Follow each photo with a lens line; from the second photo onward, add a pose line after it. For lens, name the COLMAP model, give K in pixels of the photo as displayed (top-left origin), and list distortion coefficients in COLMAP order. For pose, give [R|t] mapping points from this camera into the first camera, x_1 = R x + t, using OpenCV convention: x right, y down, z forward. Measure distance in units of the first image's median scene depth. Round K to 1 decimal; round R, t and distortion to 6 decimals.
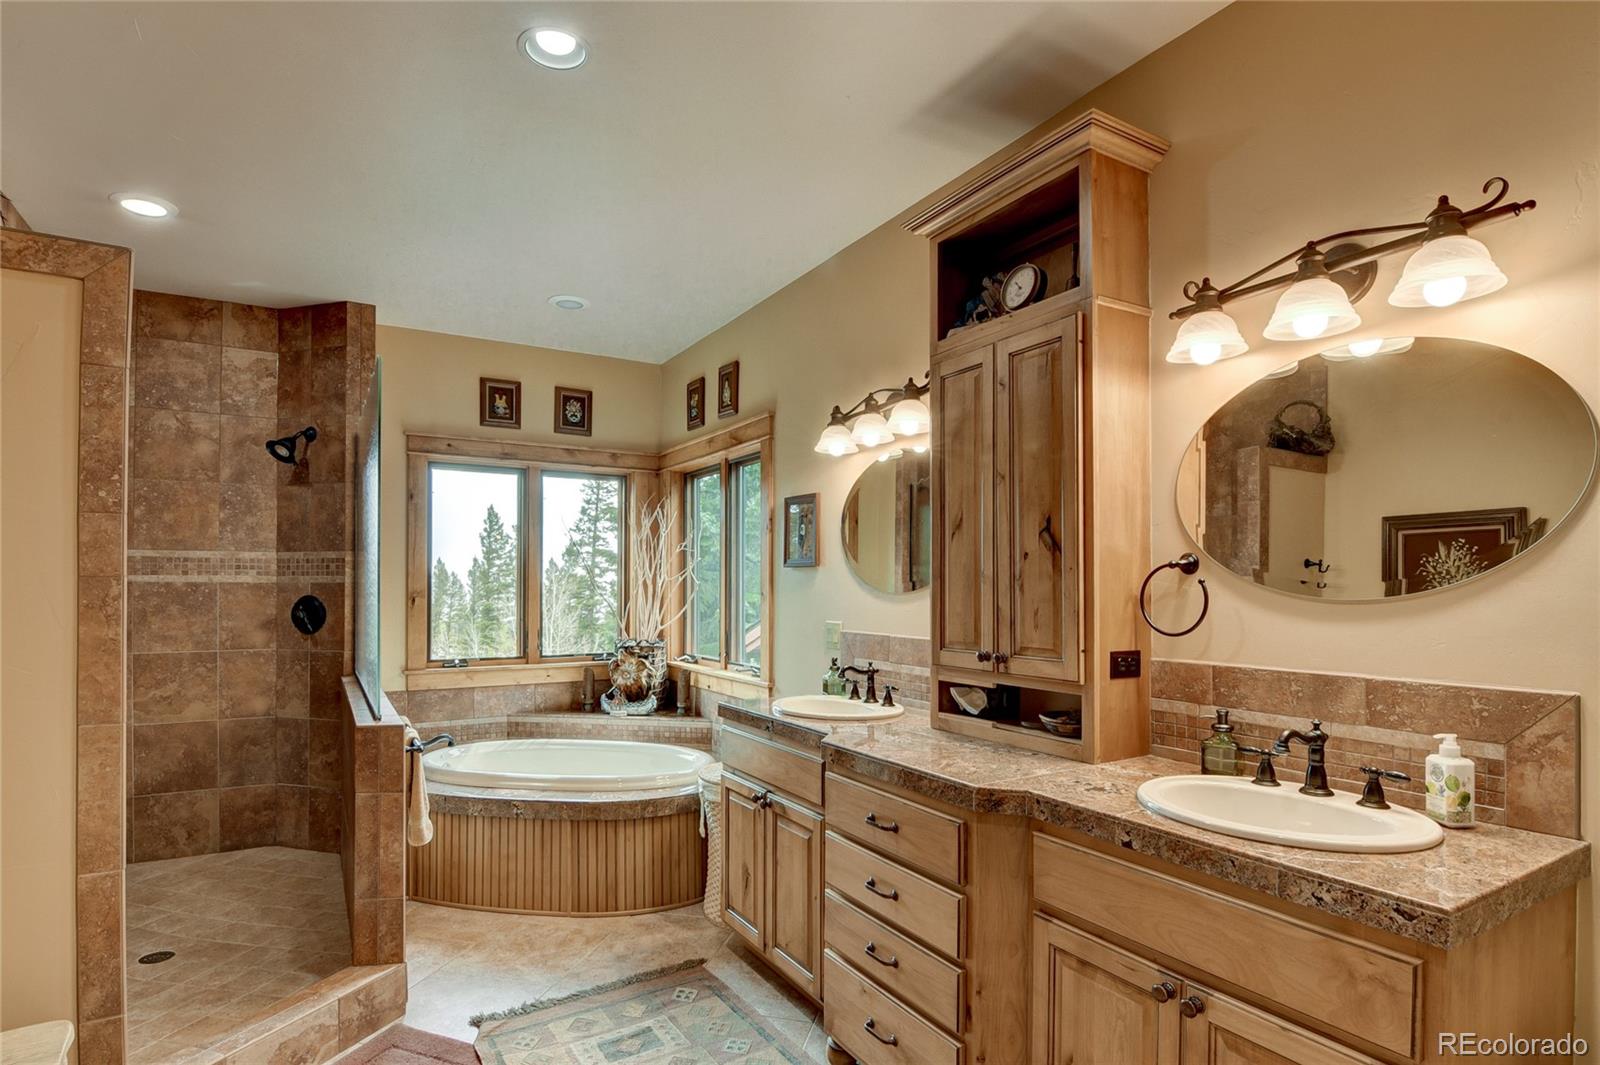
lens RADIAL K [[810.4, 0, 855.3], [0, 810.4, 586.2], [0, 0, 1]] dist [-0.005861, -0.008466]
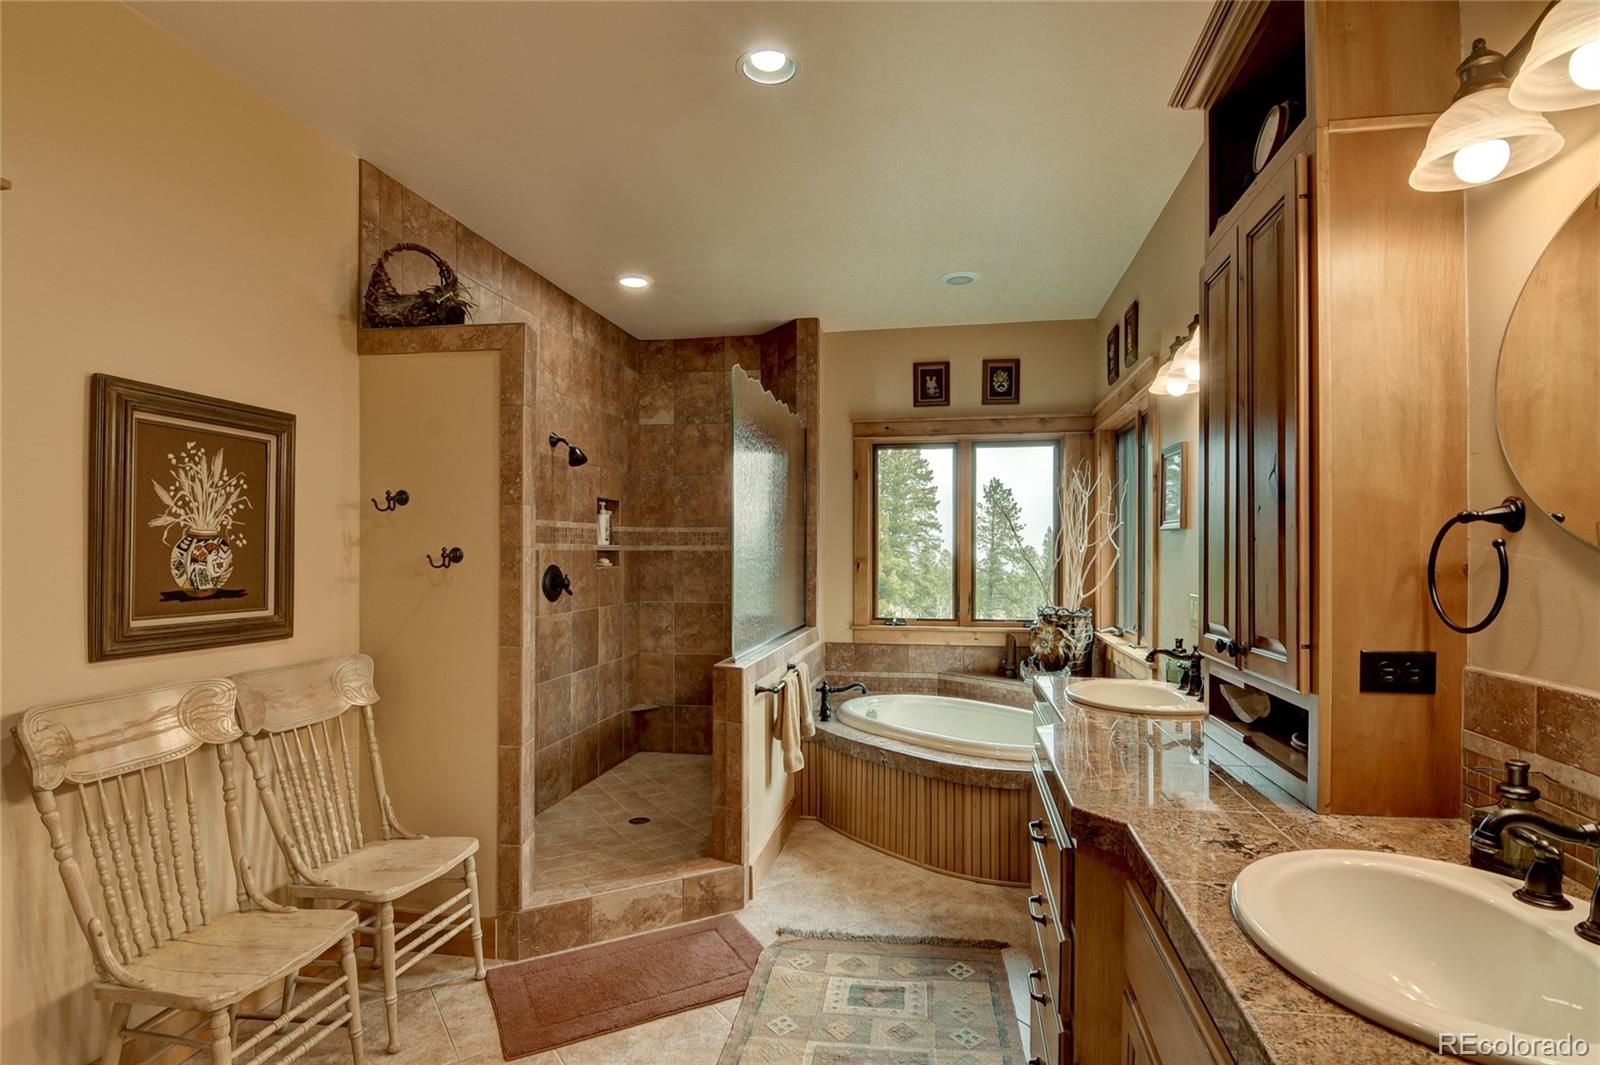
lens RADIAL K [[810.4, 0, 809.7], [0, 810.4, 556.9], [0, 0, 1]] dist [-0.005861, -0.008466]
pose [[0.750858, 0.001148, -0.660462, 0.224809], [0.002027, 0.999990, 0.004042, 0.000316], [0.660460, -0.004374, 0.750848, 0.112329]]
